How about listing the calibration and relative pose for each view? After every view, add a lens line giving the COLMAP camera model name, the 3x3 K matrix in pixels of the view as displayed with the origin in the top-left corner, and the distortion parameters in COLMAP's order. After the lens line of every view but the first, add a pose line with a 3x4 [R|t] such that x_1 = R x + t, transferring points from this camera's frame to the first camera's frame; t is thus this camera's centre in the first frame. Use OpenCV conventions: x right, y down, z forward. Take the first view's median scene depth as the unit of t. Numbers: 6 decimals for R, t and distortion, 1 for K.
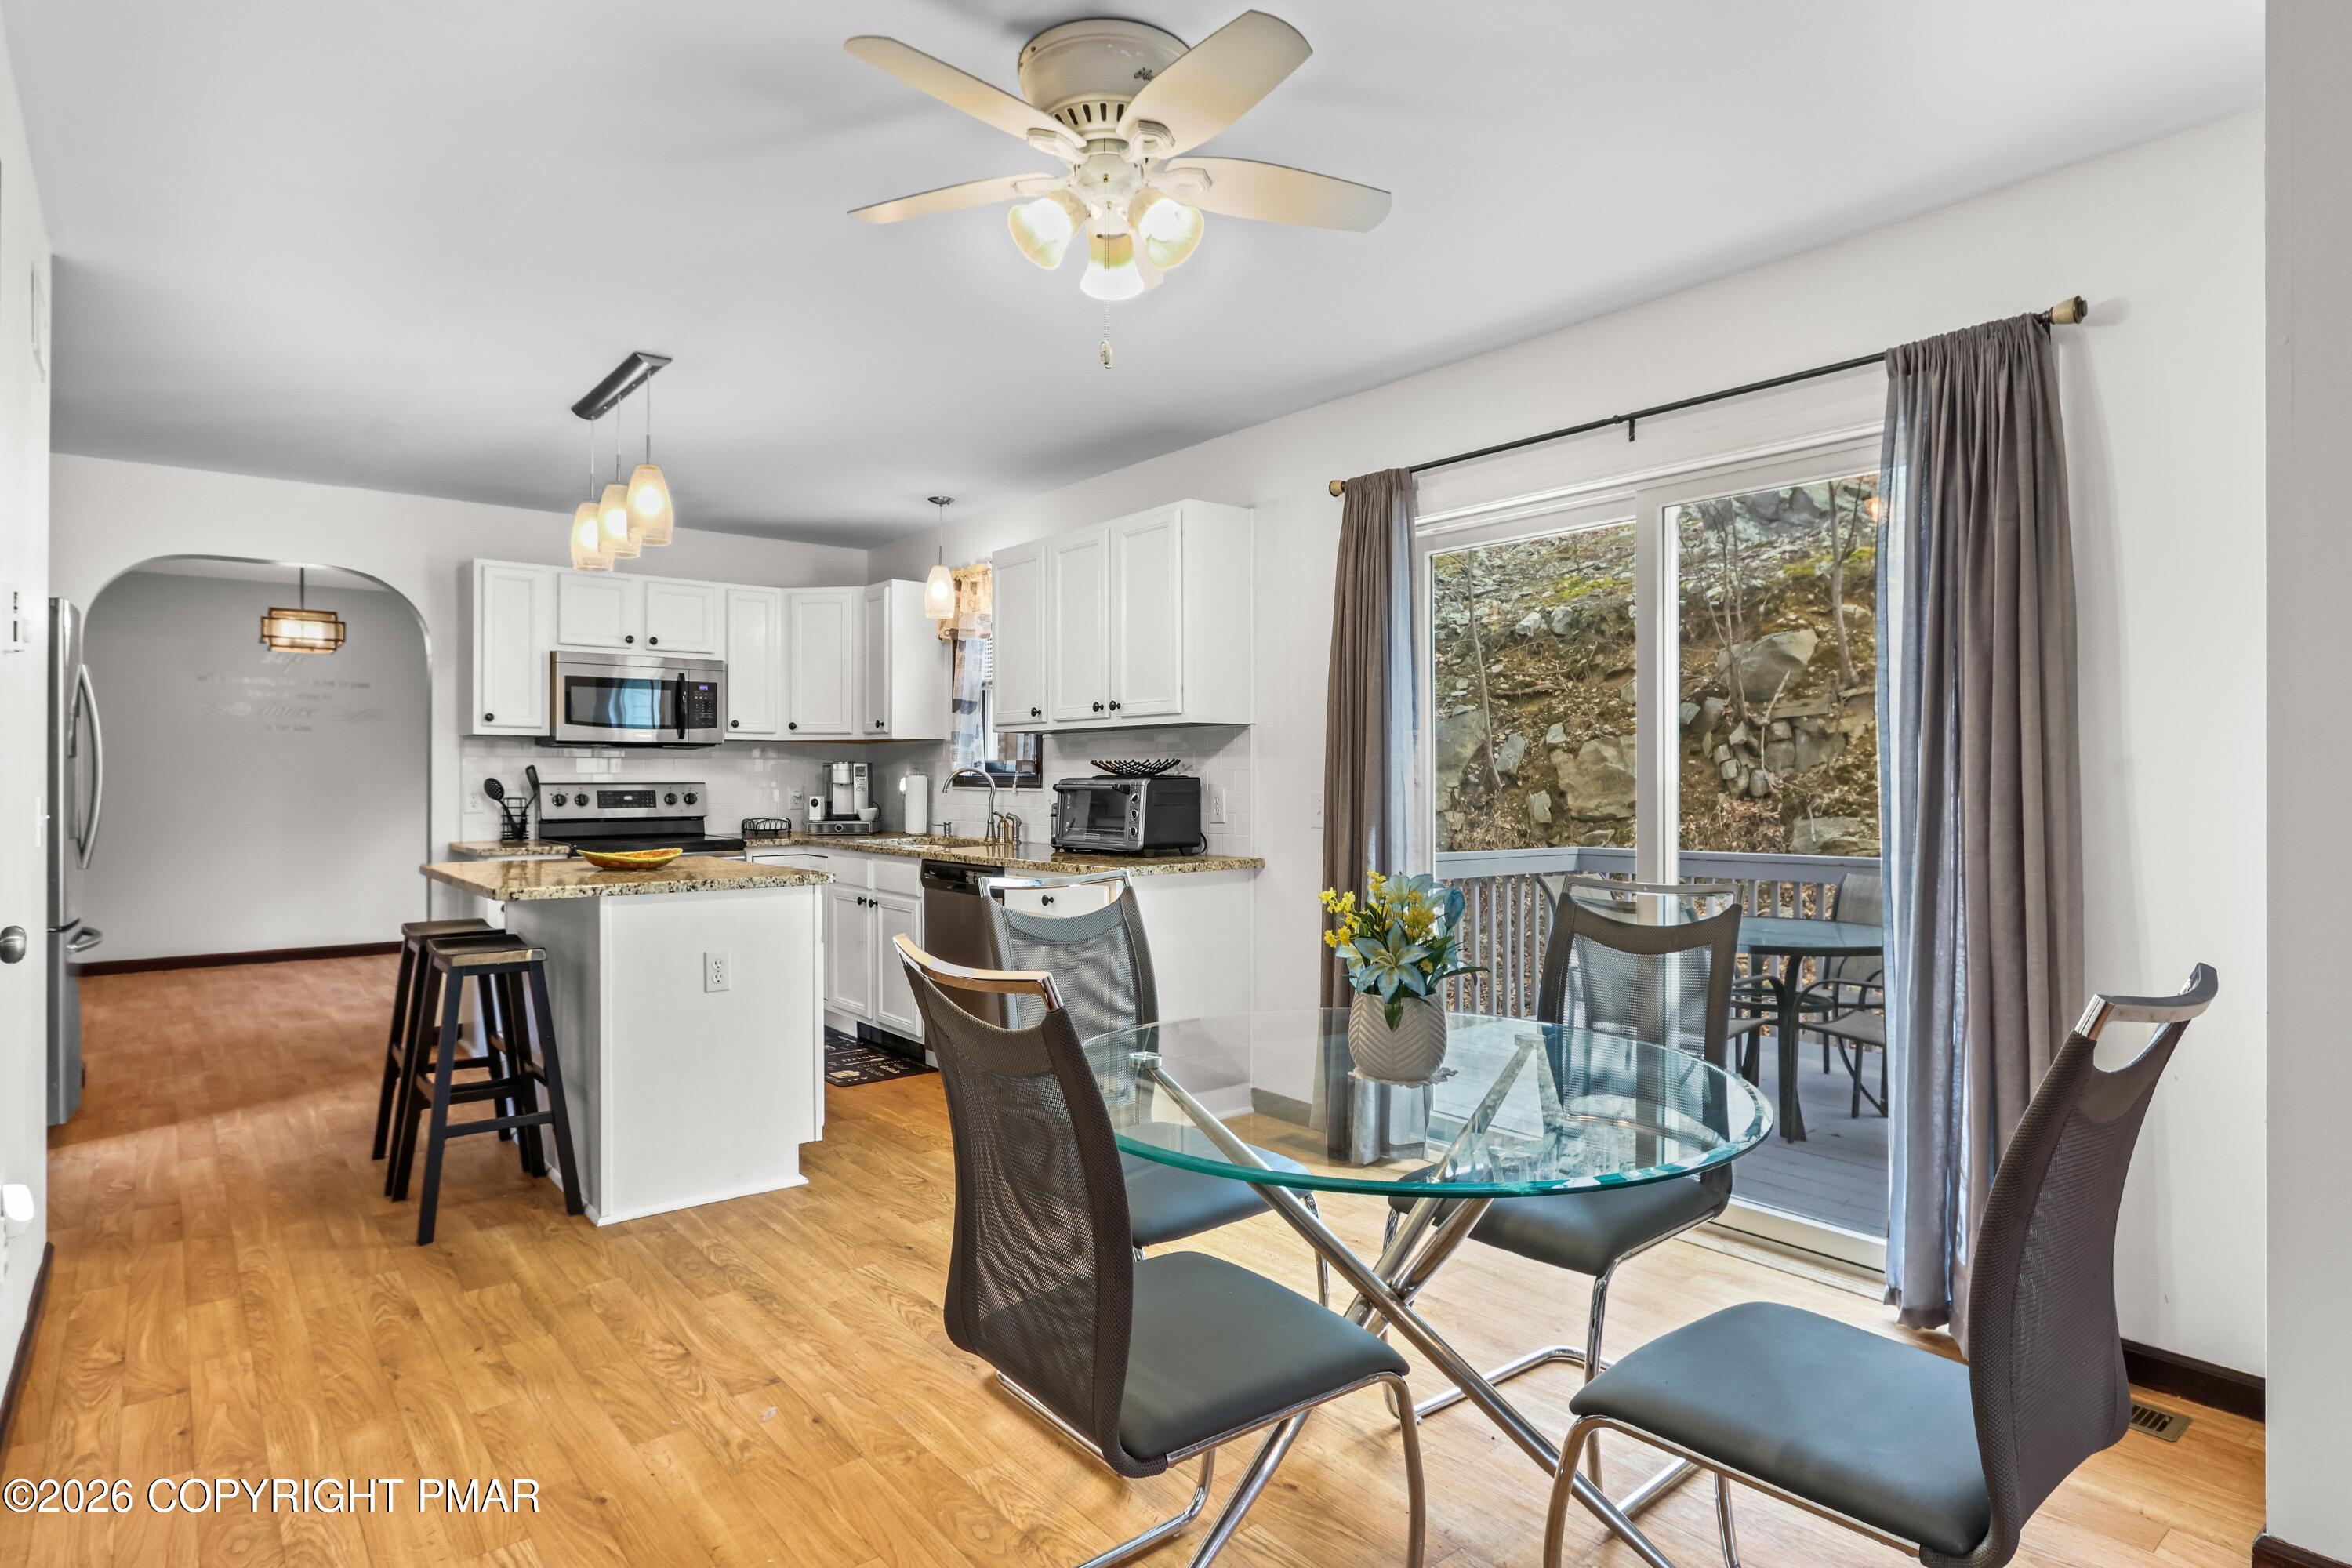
lens RADIAL K [[1246.6, 0, 1176.0], [0, 1246.6, 784.0], [0, 0, 1]] dist [0.000589, 0.000067]
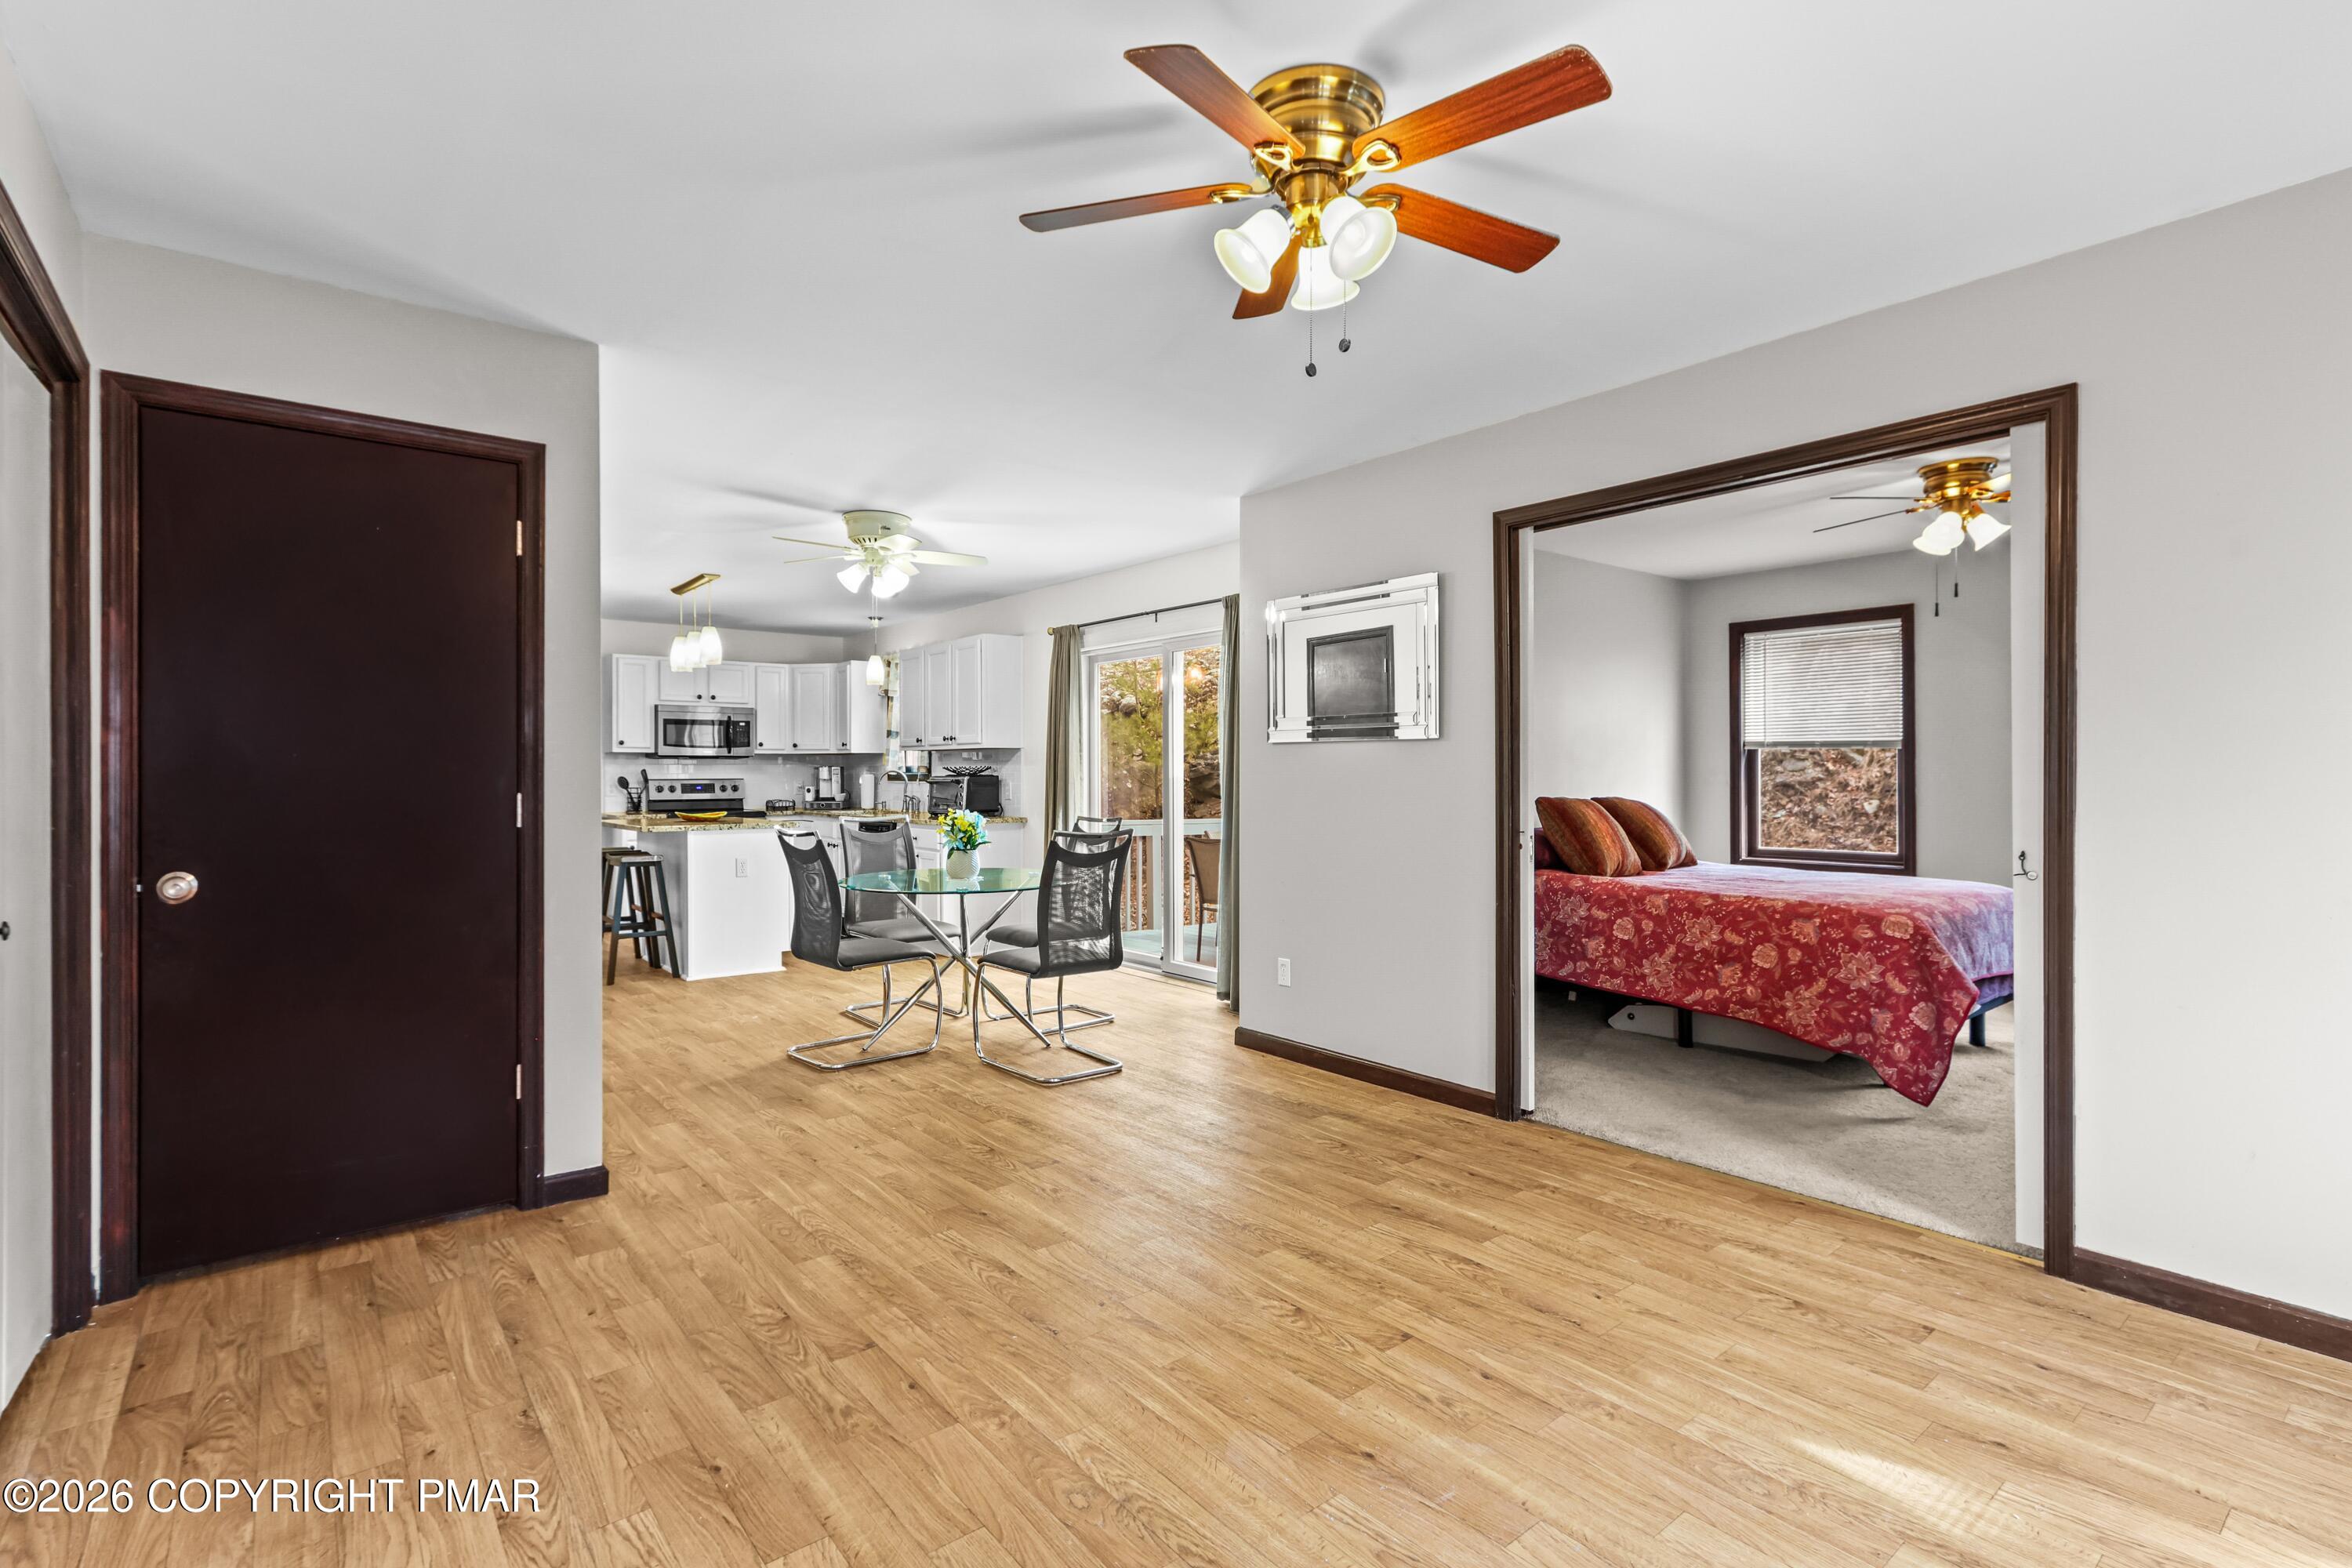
lens RADIAL K [[1072.4, 0, 1176.0], [0, 1072.4, 784.0], [0, 0, 1]] dist [0.000798, 0.000294]
pose [[0.999981, -0.002515, 0.005670, 0.221821], [0.002487, 0.999984, 0.005051, 0.000055], [-0.005682, -0.005037, 0.999971, -0.509868]]
